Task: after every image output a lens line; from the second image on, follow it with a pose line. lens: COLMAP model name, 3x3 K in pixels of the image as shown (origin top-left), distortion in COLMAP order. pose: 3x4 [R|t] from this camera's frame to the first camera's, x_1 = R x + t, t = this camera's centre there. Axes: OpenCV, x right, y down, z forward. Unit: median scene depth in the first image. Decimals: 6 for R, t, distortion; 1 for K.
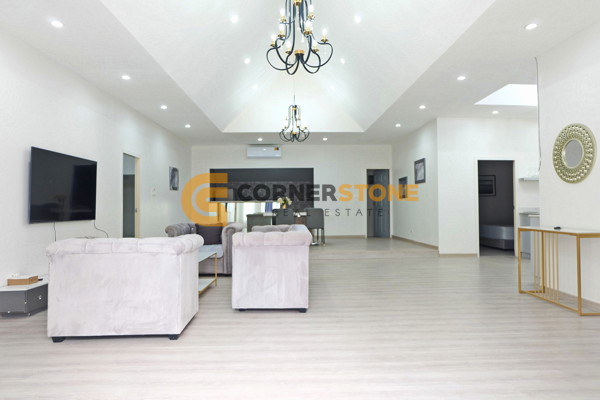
lens RADIAL K [[411.6, 0, 305.2], [0, 411.6, 200.3], [0, 0, 1]] dist [-0.048915, 0.056853]
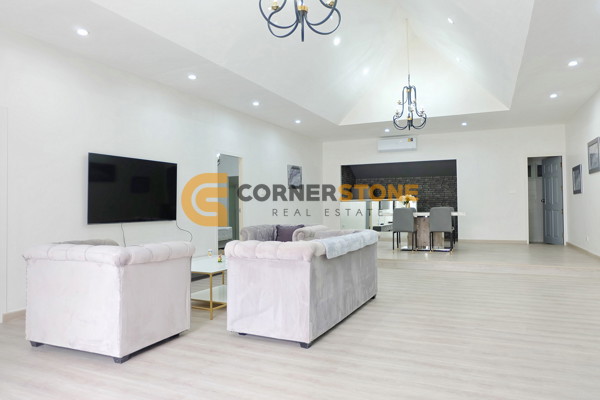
lens RADIAL K [[411.6, 0, 305.2], [0, 411.6, 200.3], [0, 0, 1]] dist [-0.048915, 0.056853]
pose [[0.894713, -0.006750, -0.446590, 0.210778], [0.010366, 0.999930, 0.005654, -0.004373], [0.446521, -0.009688, 0.894721, 0.196194]]
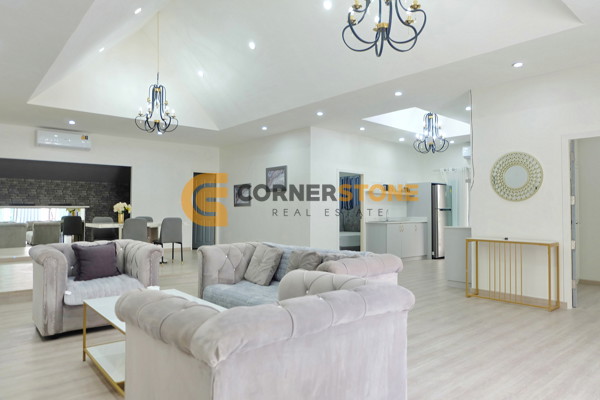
lens RADIAL K [[411.6, 0, 305.2], [0, 411.6, 200.3], [0, 0, 1]] dist [-0.048915, 0.056853]
pose [[0.774370, 0.025314, 0.632226, -0.392815], [-0.017151, 0.999672, -0.019019, -0.006593], [-0.632500, 0.003884, 0.774550, 0.307980]]
